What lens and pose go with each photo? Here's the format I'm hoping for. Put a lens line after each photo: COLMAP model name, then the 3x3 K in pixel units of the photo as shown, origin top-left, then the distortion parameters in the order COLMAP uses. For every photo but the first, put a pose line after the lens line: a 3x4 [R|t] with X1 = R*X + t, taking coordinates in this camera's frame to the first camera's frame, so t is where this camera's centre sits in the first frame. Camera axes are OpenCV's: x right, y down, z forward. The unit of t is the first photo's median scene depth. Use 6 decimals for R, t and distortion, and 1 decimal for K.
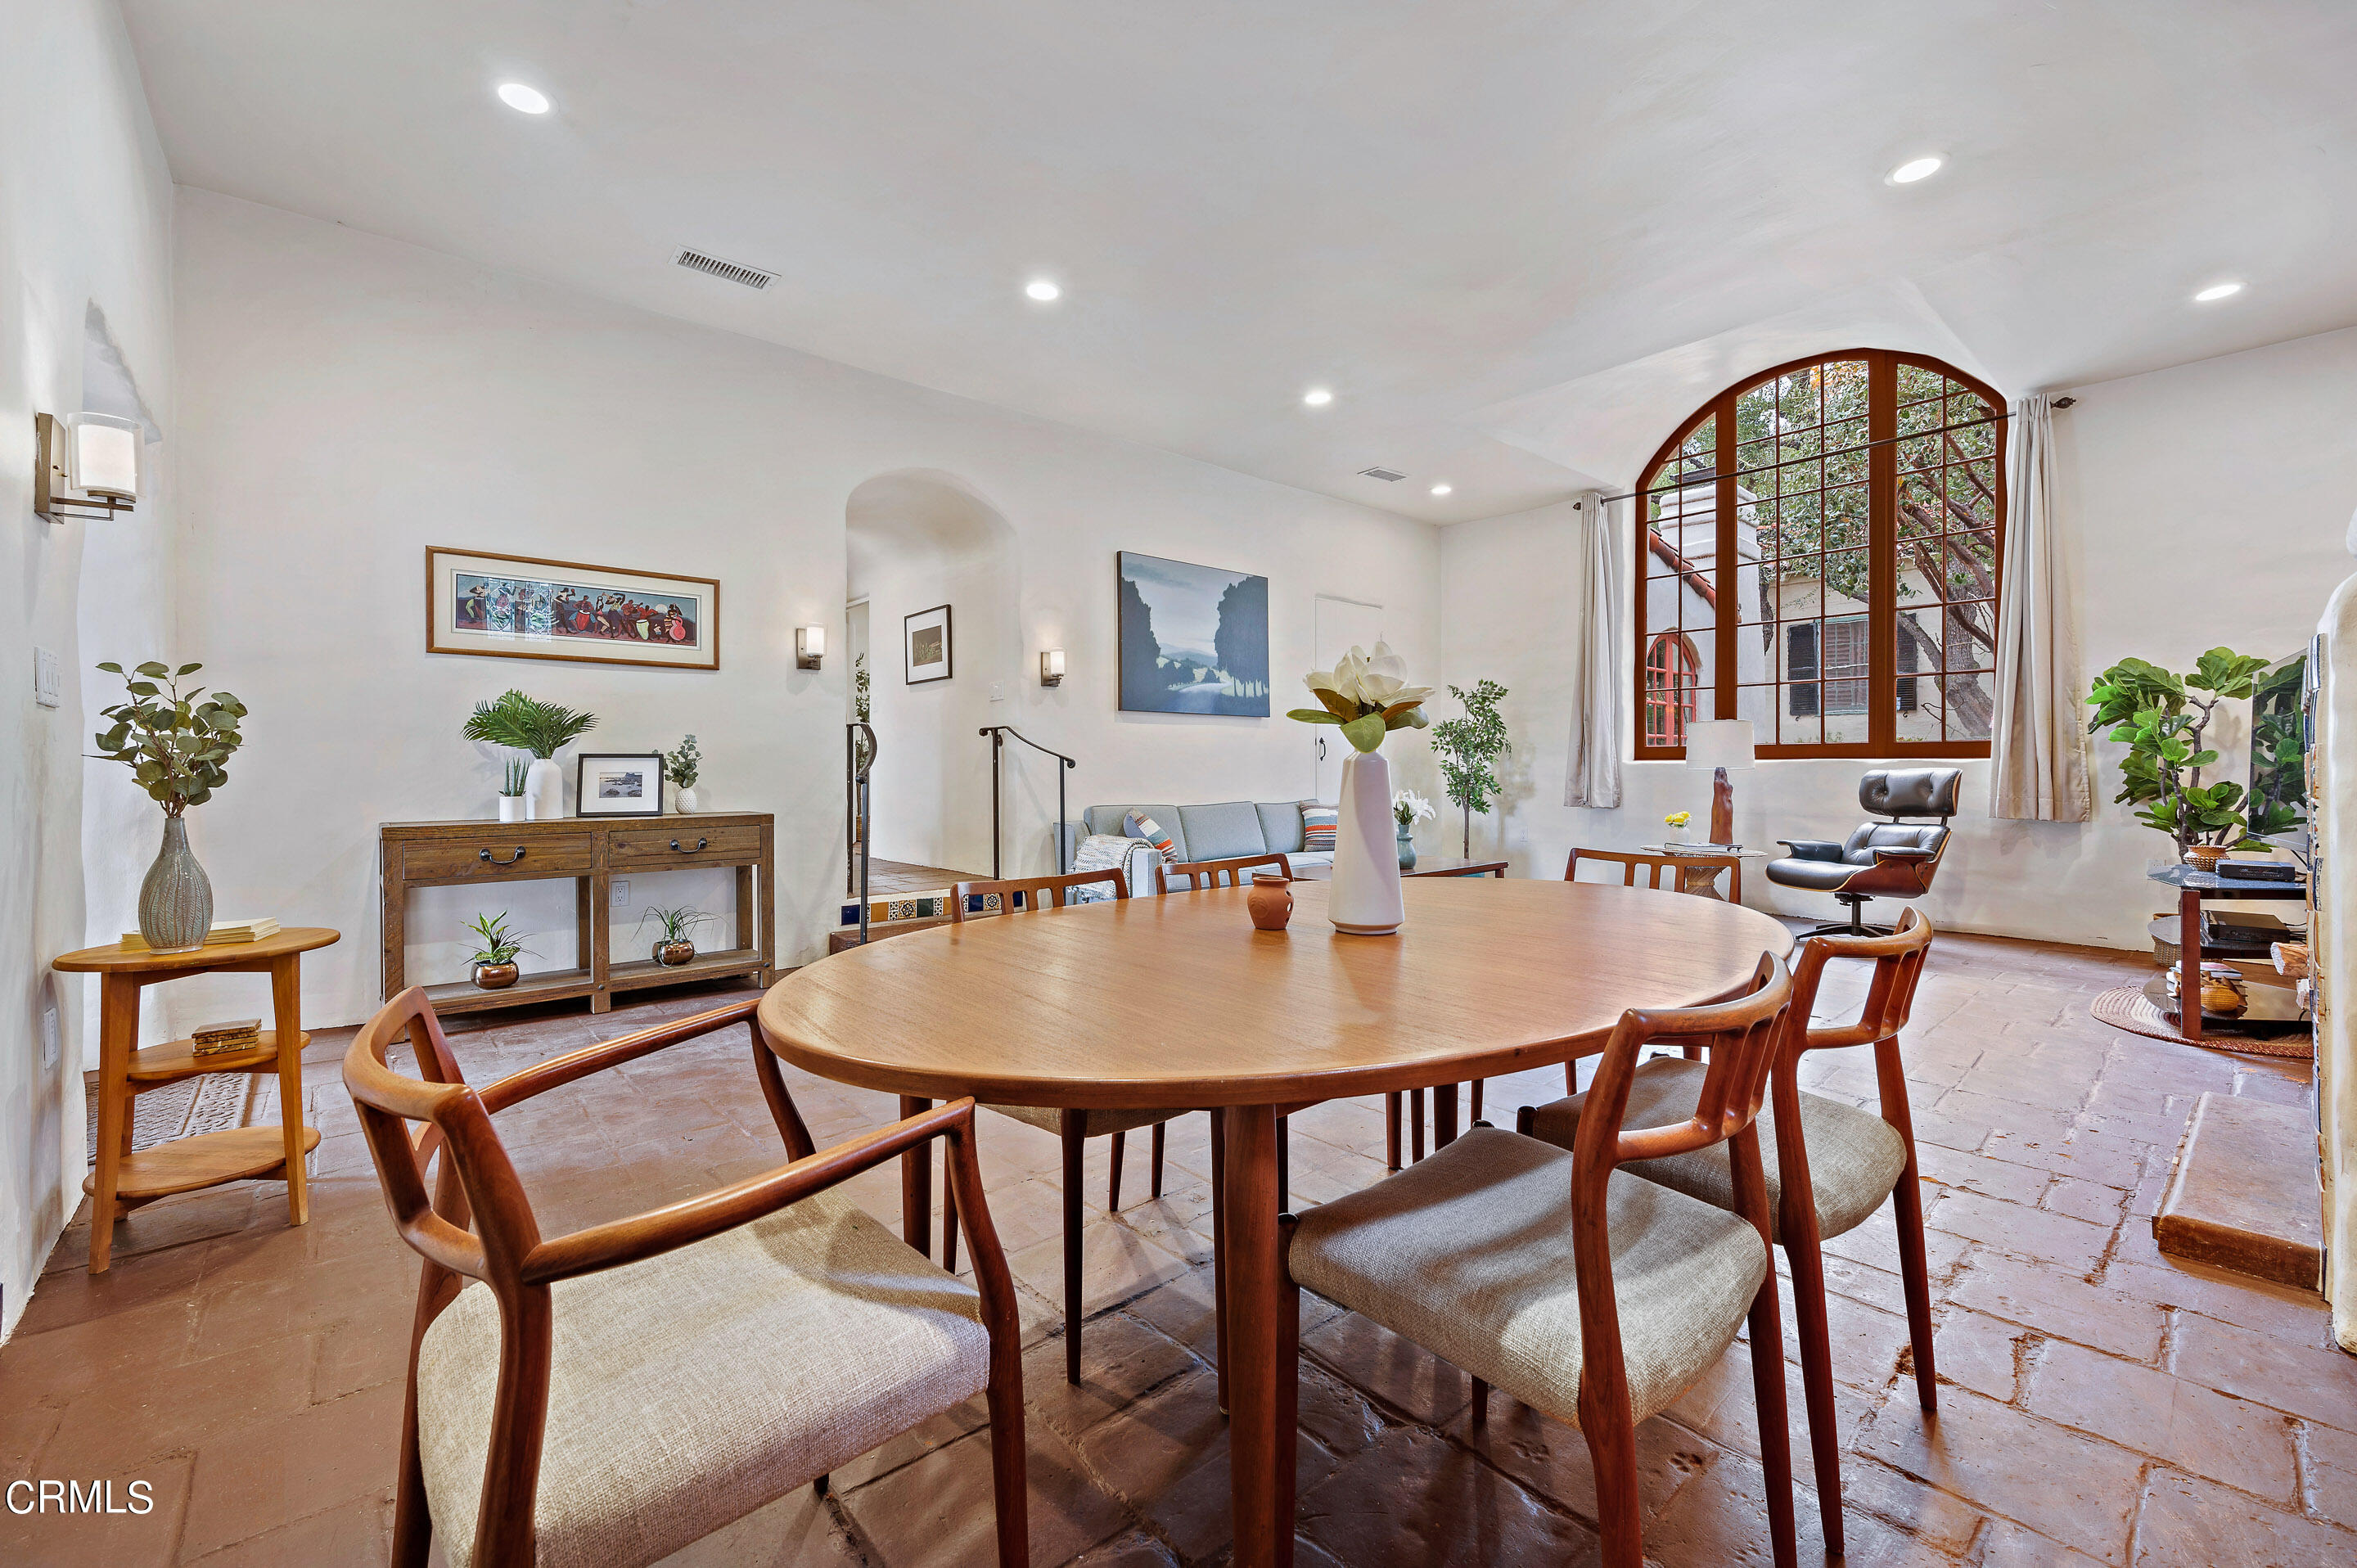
lens RADIAL K [[958.5, 0, 1183.5], [0, 958.5, 776.8], [0, 0, 1]] dist [0.000664, -0.000409]
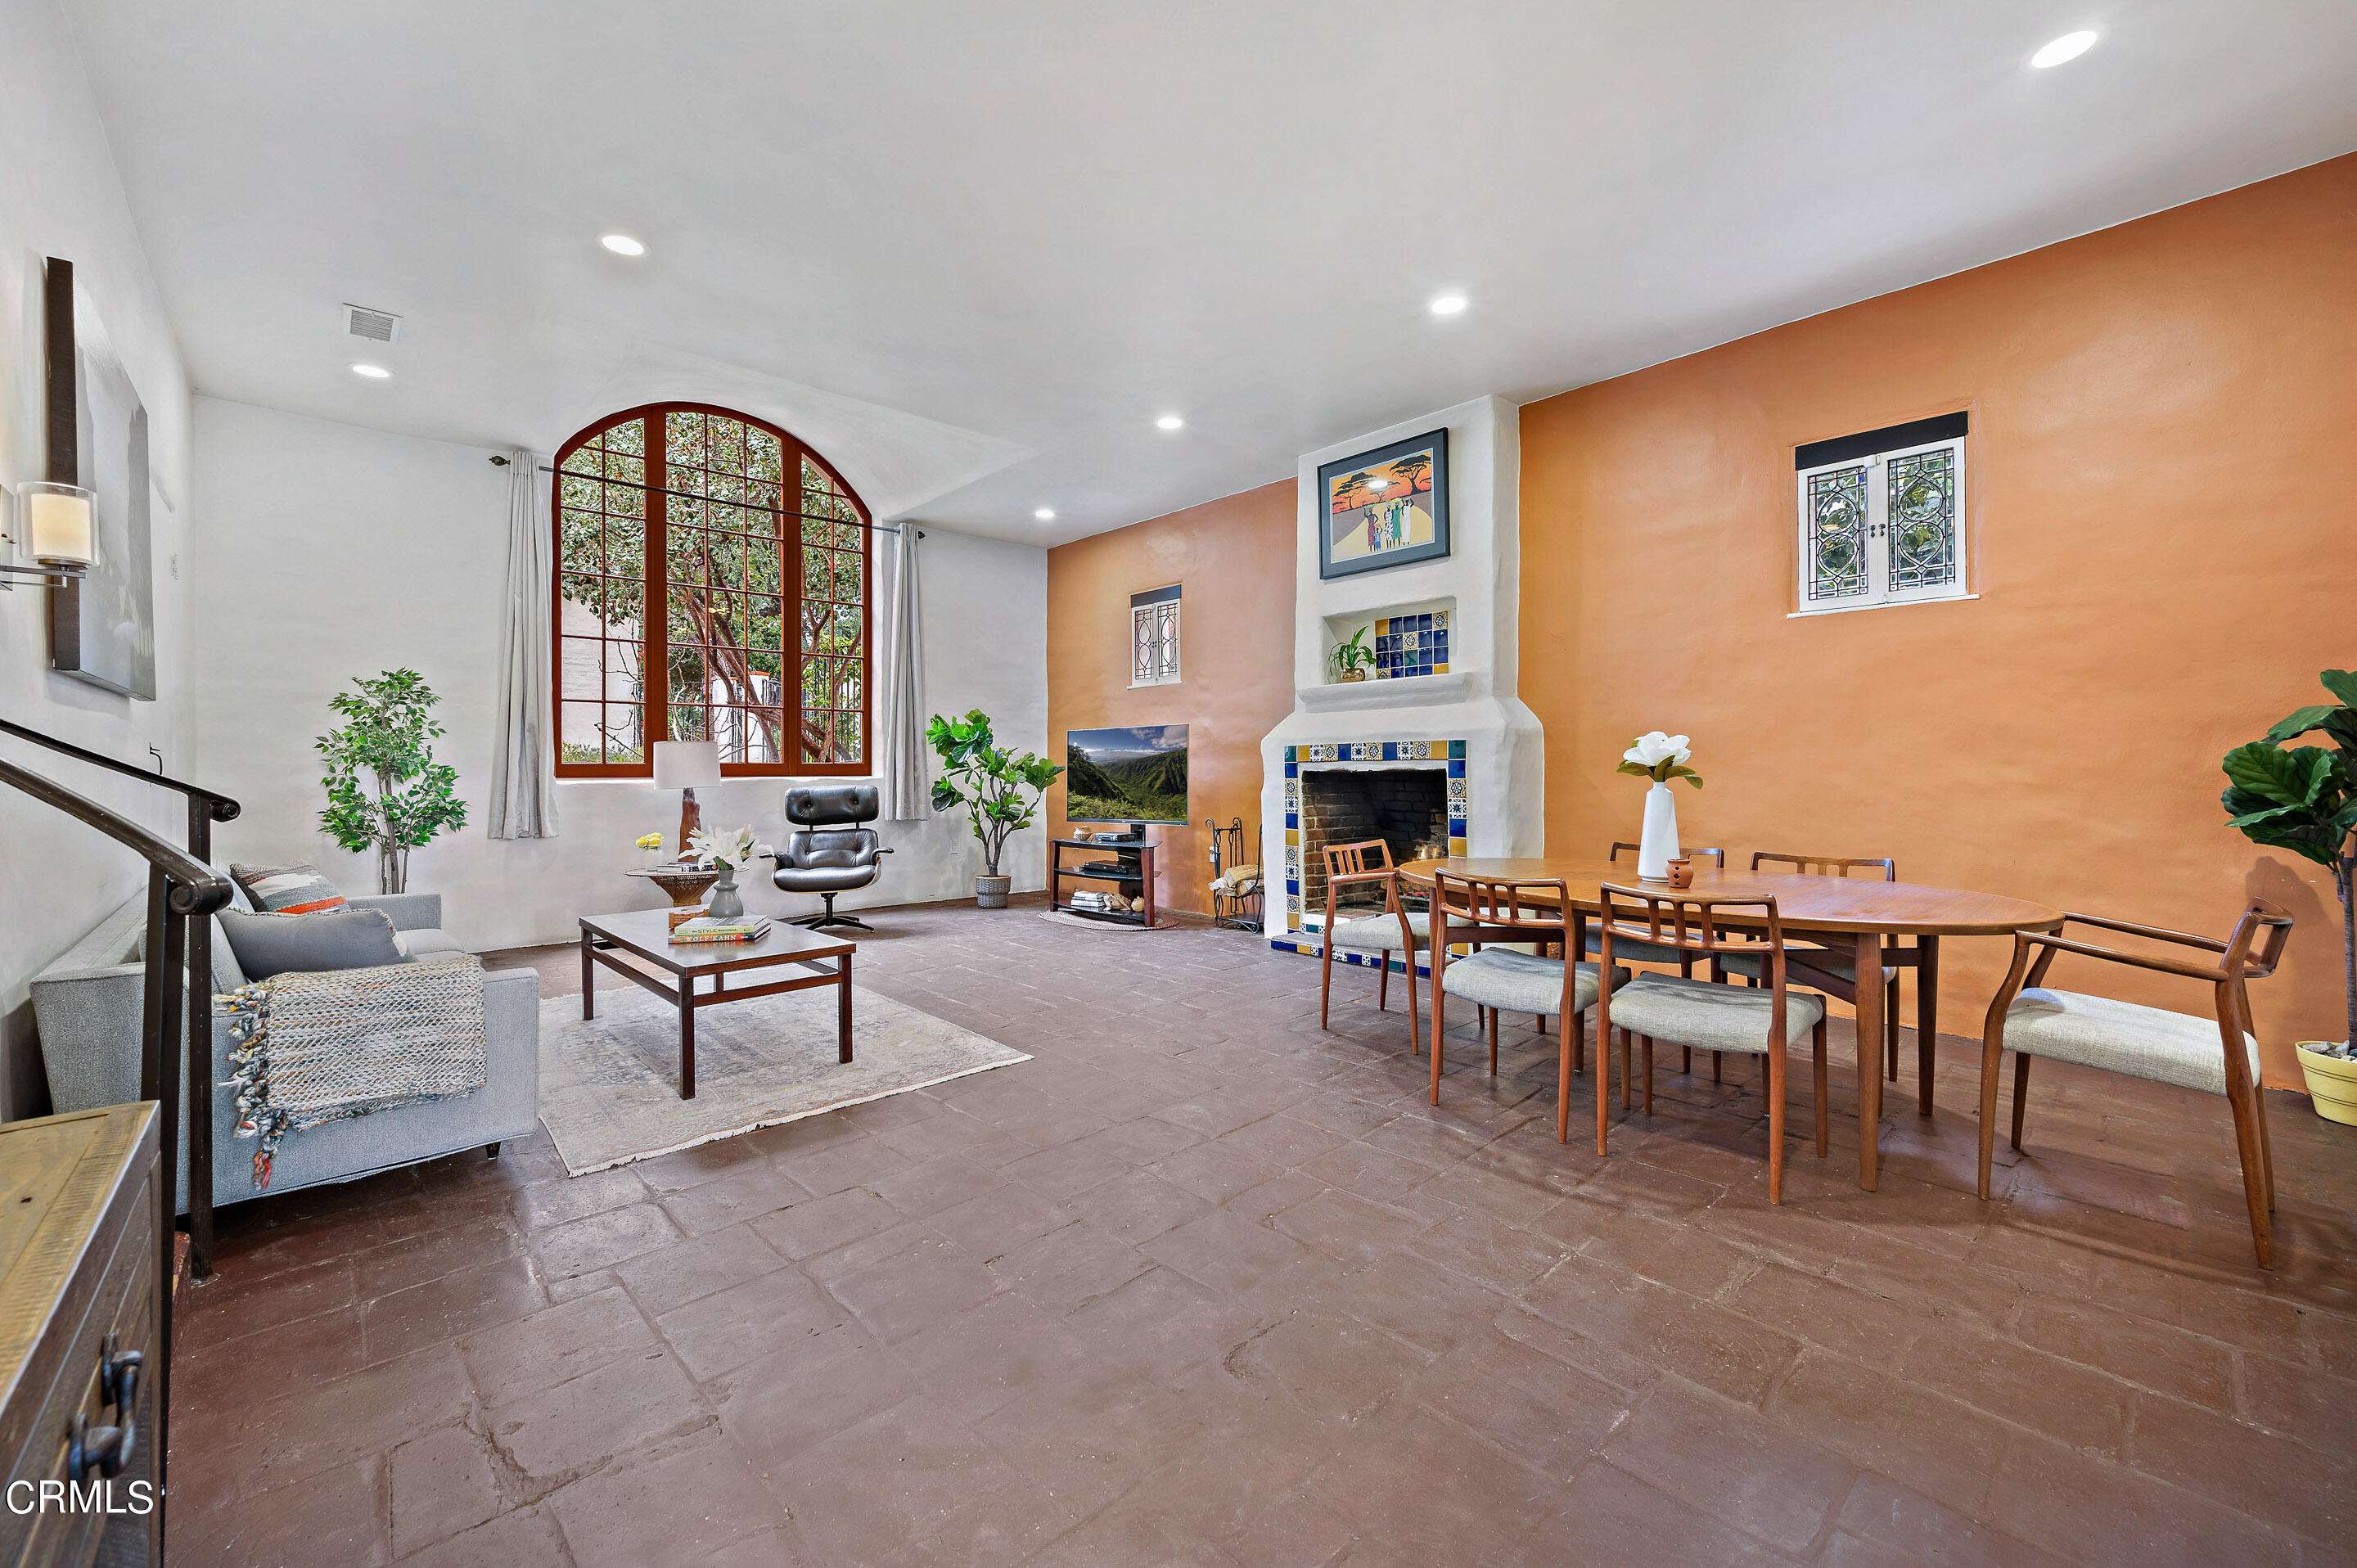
lens RADIAL K [[949.2, 0, 1184.1], [0, 949.2, 766.4], [0, 0, 1]] dist [-0.000407, -0.000107]
pose [[-0.027887, 0.001472, 0.999610, -0.465940], [0.012890, 0.999916, -0.001113, -0.024195], [-0.999528, 0.012854, -0.027904, 0.544554]]
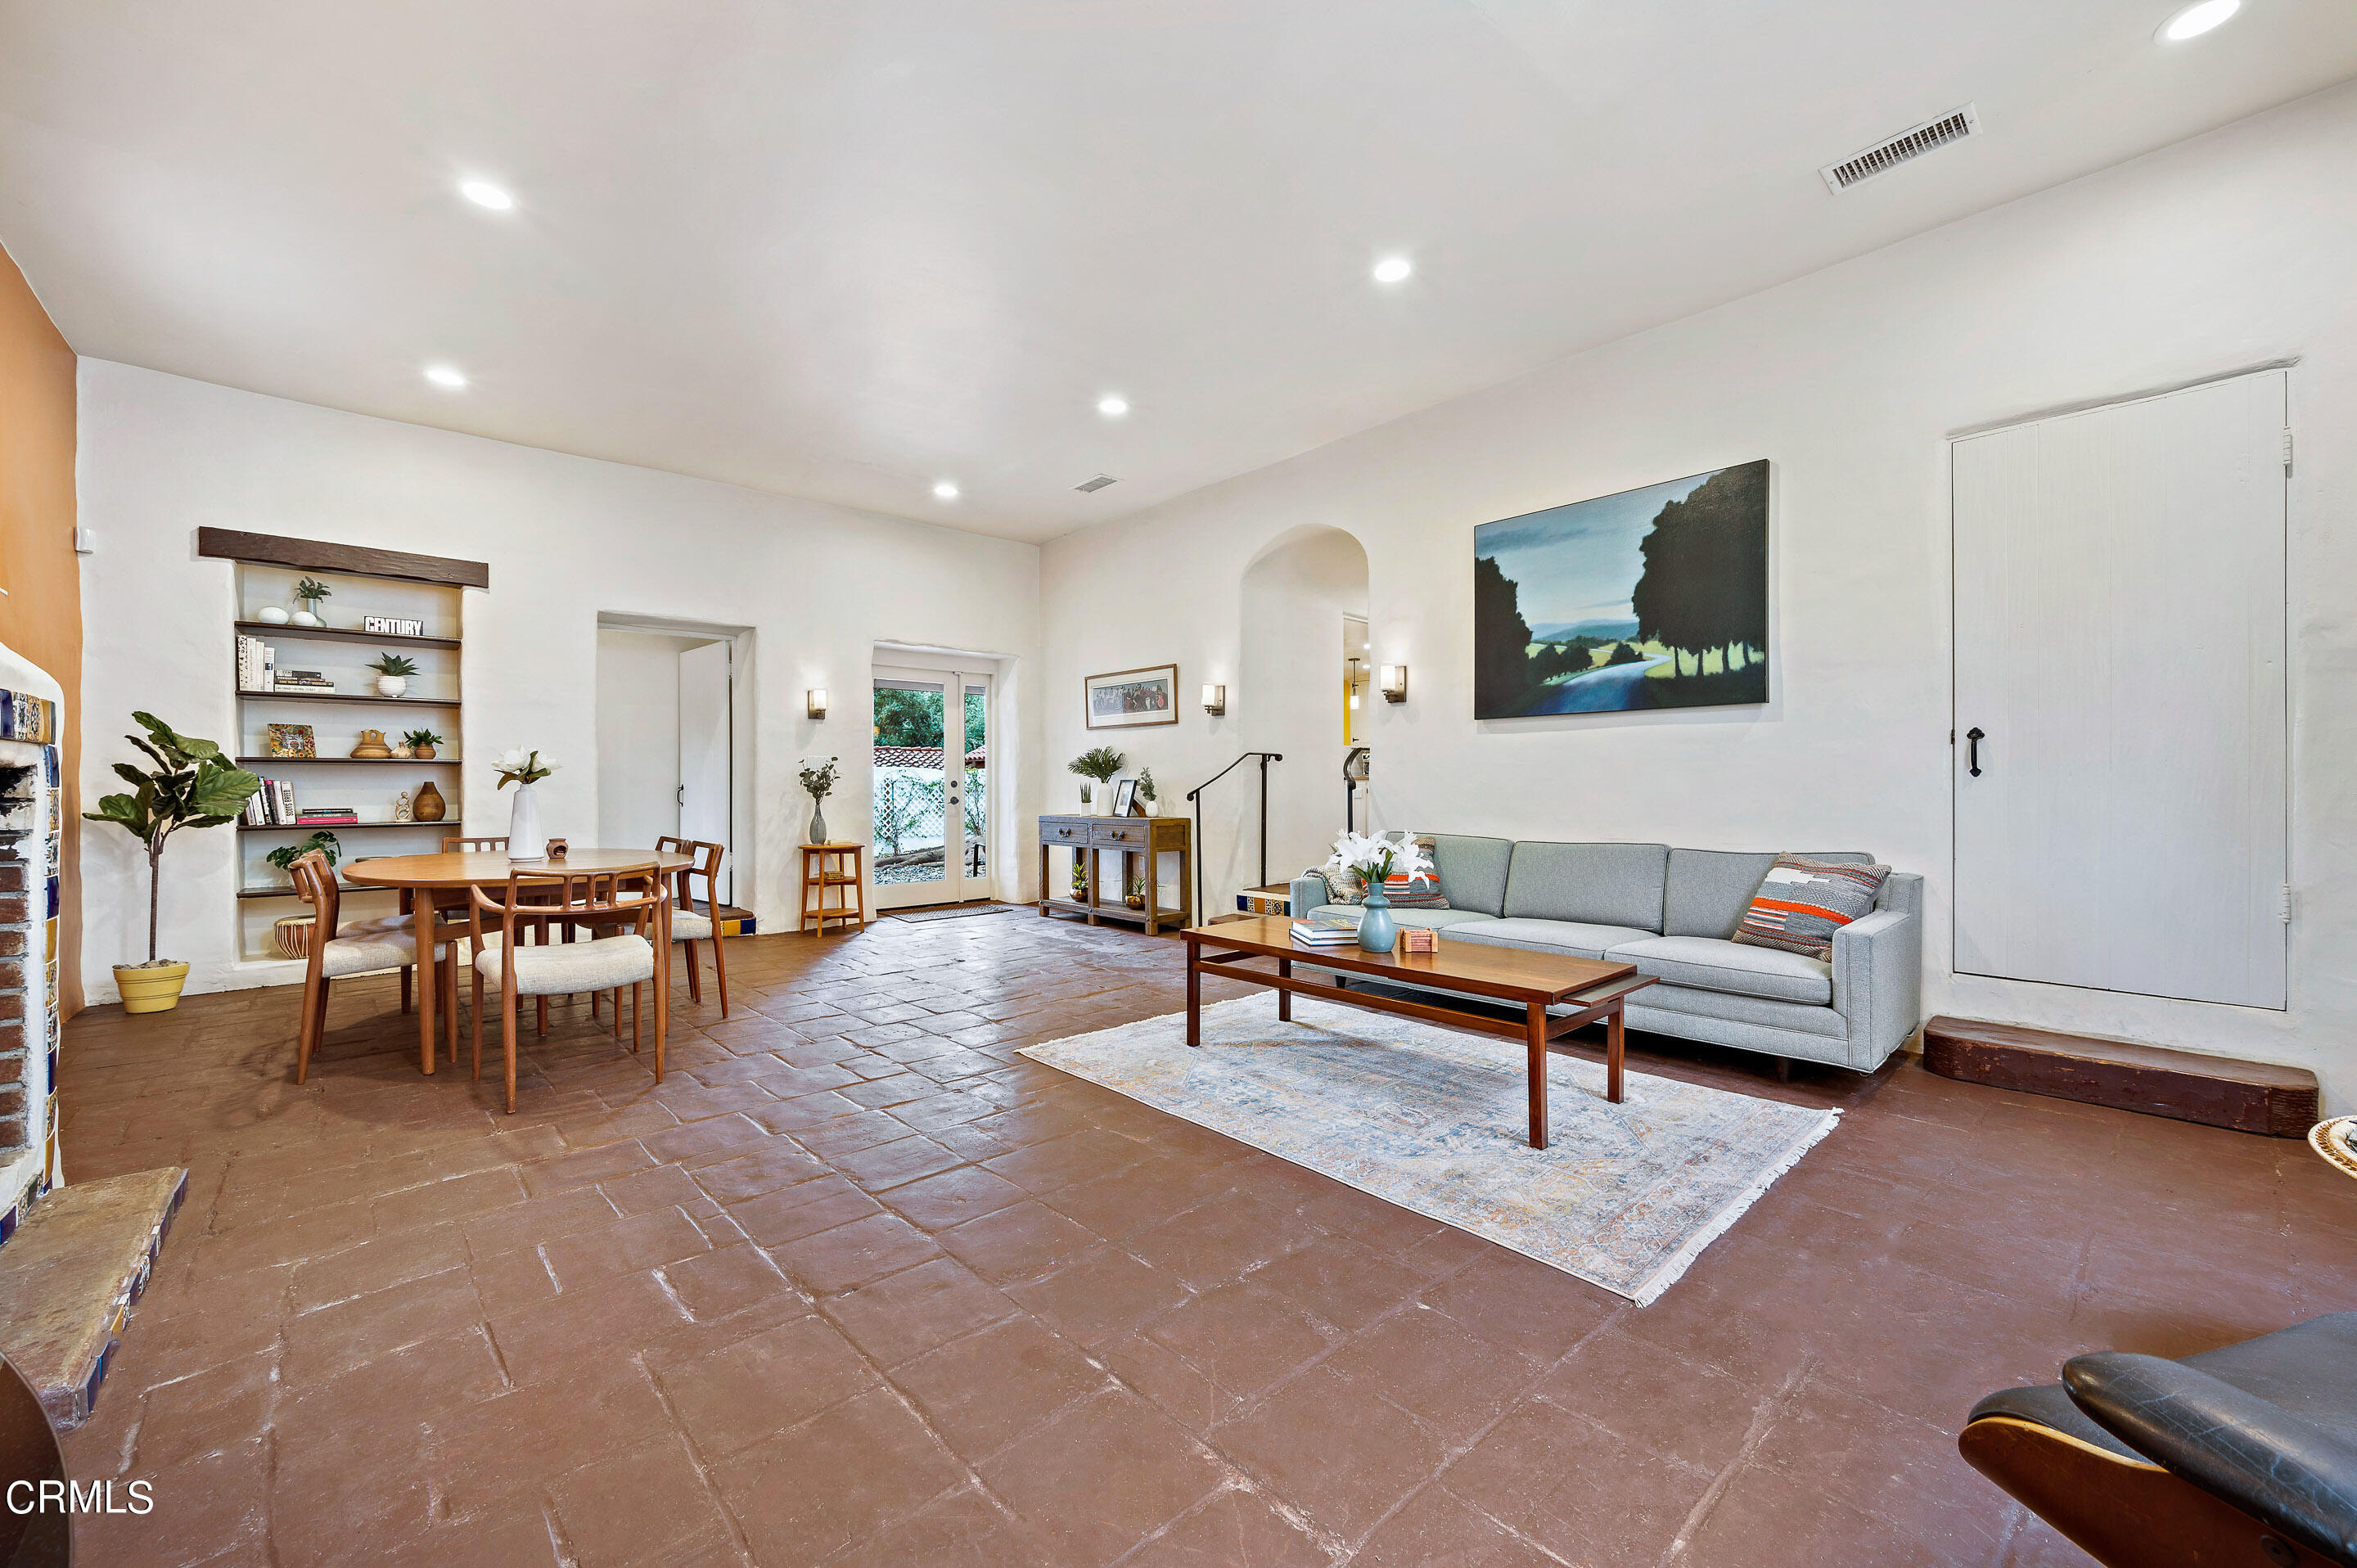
lens RADIAL K [[949.2, 0, 1103.7], [0, 949.2, 773.2], [0, 0, 1]] dist [-0.000407, -0.000107]
pose [[-0.018559, -0.009206, -0.999785, 0.744210], [-0.001791, 0.999956, -0.009175, -0.014326], [0.999826, 0.001621, -0.018575, 0.679859]]
